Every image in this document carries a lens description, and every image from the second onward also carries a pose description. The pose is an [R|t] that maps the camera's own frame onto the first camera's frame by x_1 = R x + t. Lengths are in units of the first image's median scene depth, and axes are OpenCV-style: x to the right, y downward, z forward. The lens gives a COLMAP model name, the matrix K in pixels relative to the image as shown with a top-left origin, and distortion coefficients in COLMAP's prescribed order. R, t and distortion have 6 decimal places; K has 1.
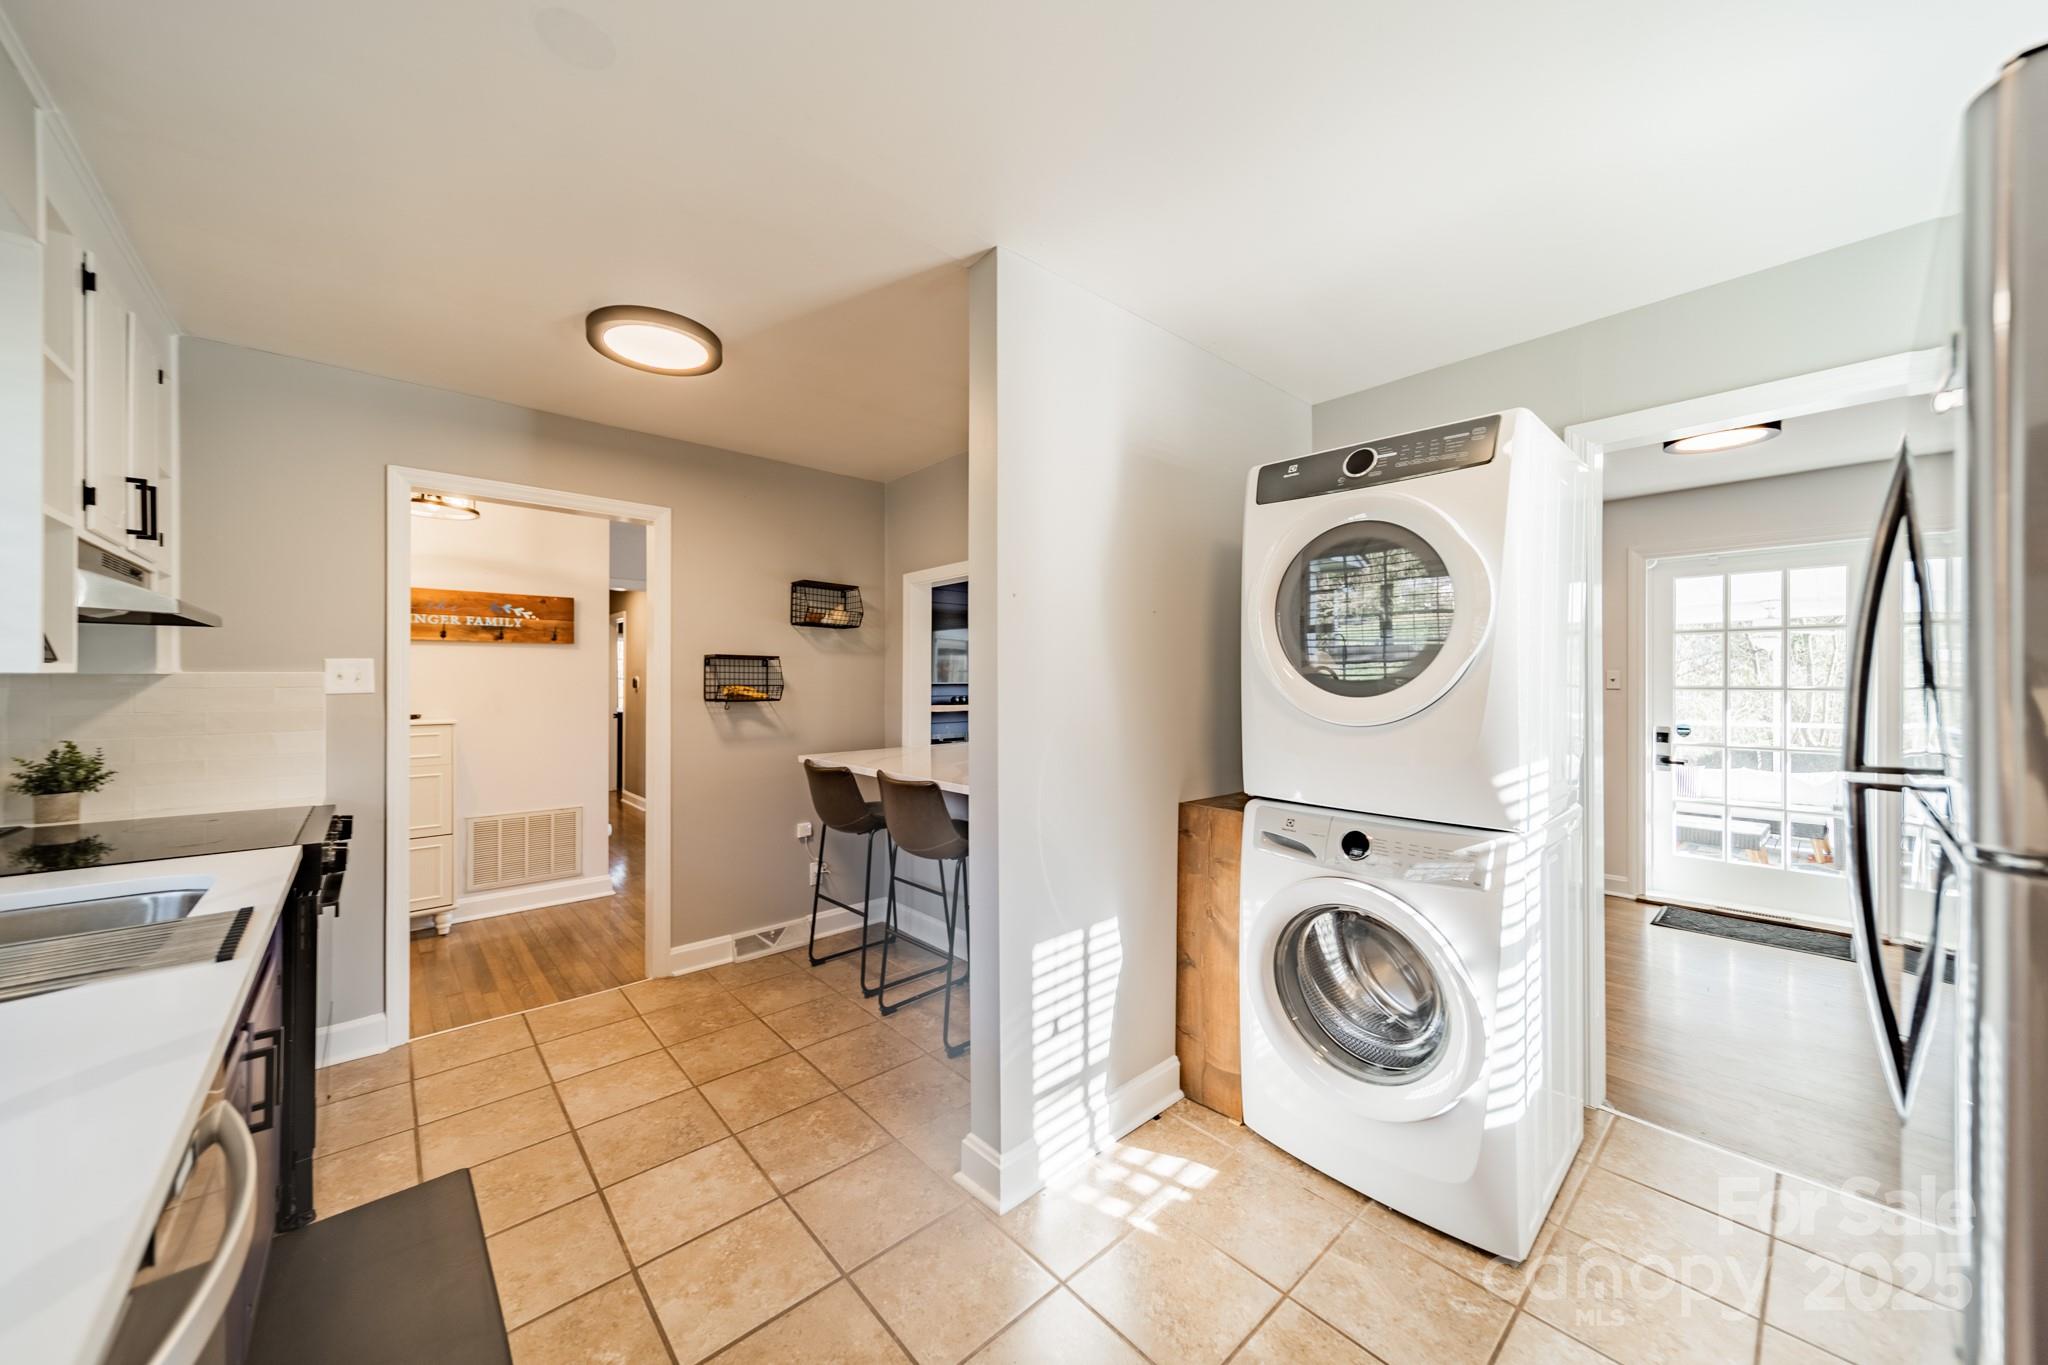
lens RADIAL K [[724.9, 0, 1028.5], [0, 724.9, 678.0], [0, 0, 1]] dist [0.007030, 0.000367]
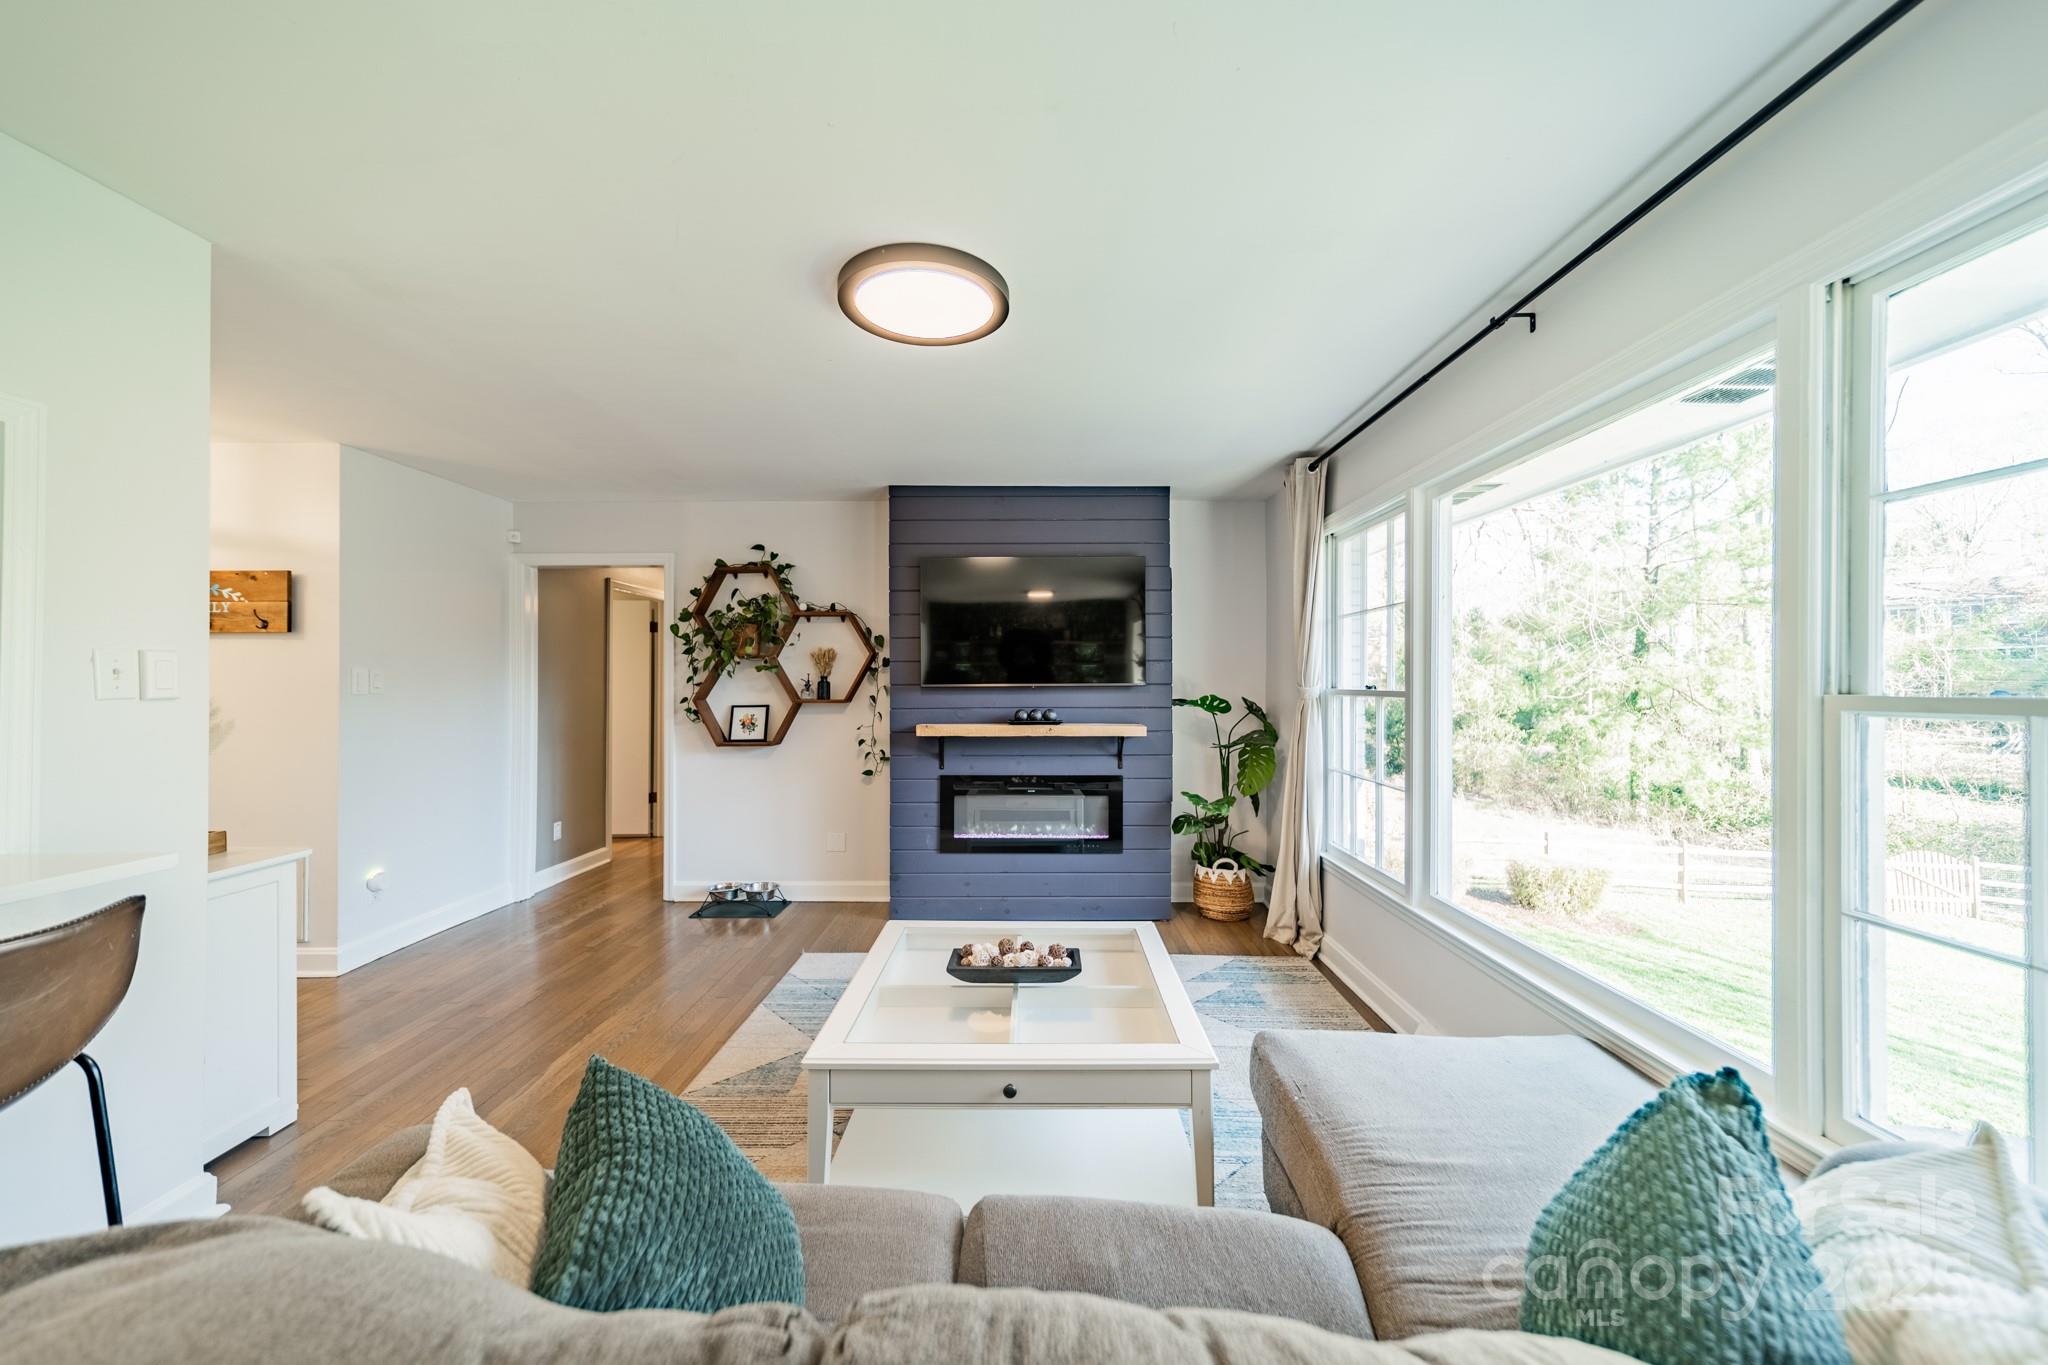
lens RADIAL K [[724.9, 0, 1024.9], [0, 724.9, 679.3], [0, 0, 1]] dist [0.007030, 0.000367]
pose [[0.739918, -0.001807, -0.672695, 0.855361], [0.002809, 0.999996, 0.000404, 0.006689], [0.672691, -0.002189, 0.739920, 1.826785]]
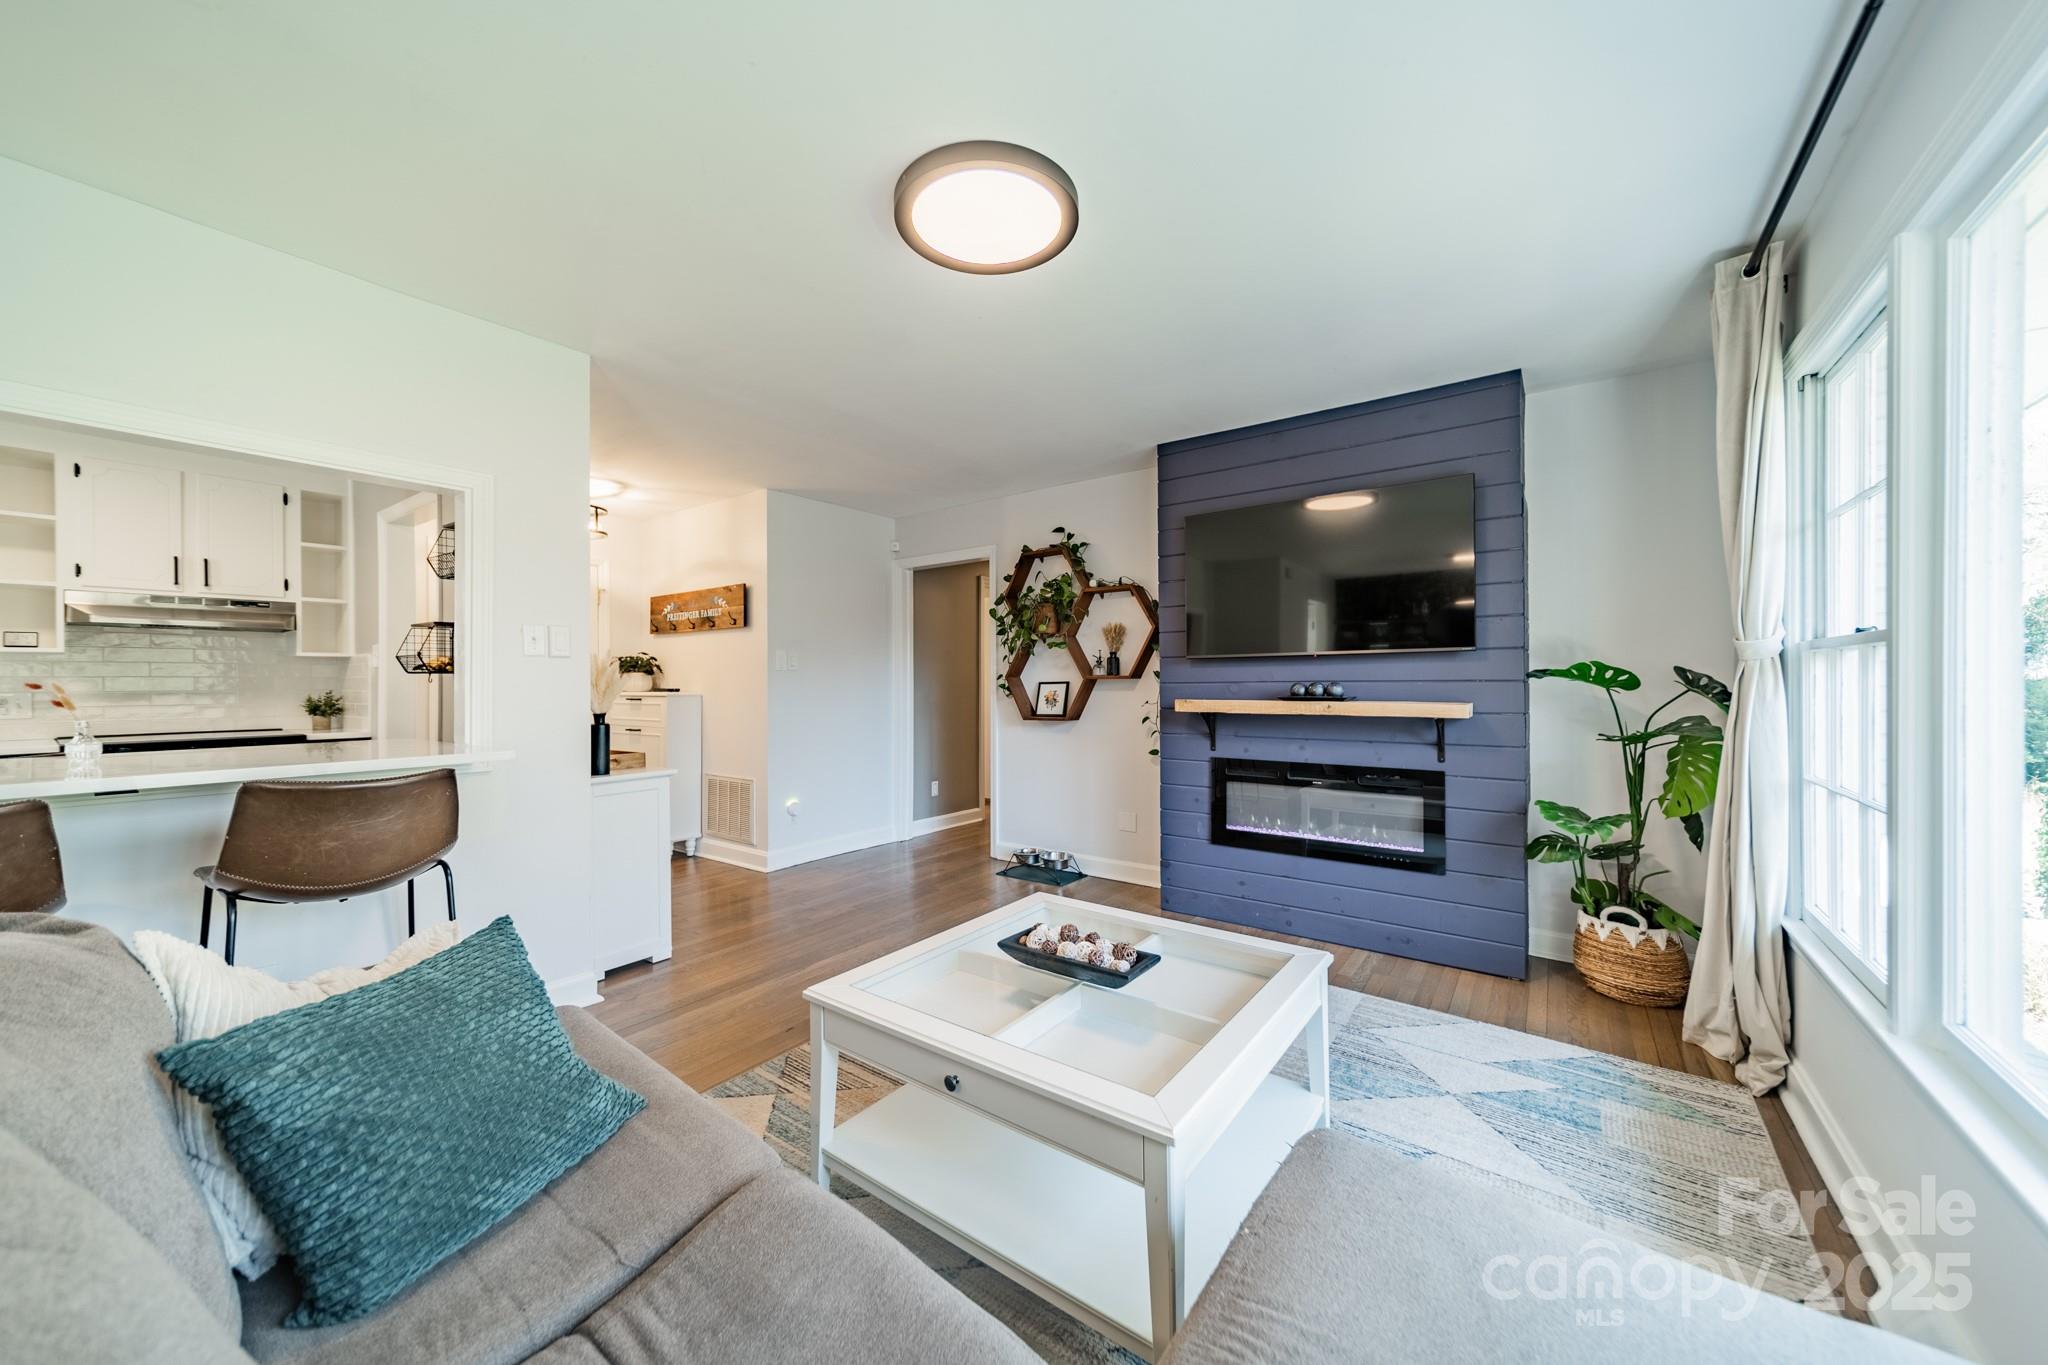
lens RADIAL K [[724.9, 0, 1027.9], [0, 724.9, 680.5], [0, 0, 1]] dist [0.007030, 0.000367]
pose [[0.208486, -0.001126, -0.978025, 0.978110], [0.008631, 0.999963, 0.000689, 0.068638], [0.977987, -0.008585, 0.208488, 2.273569]]
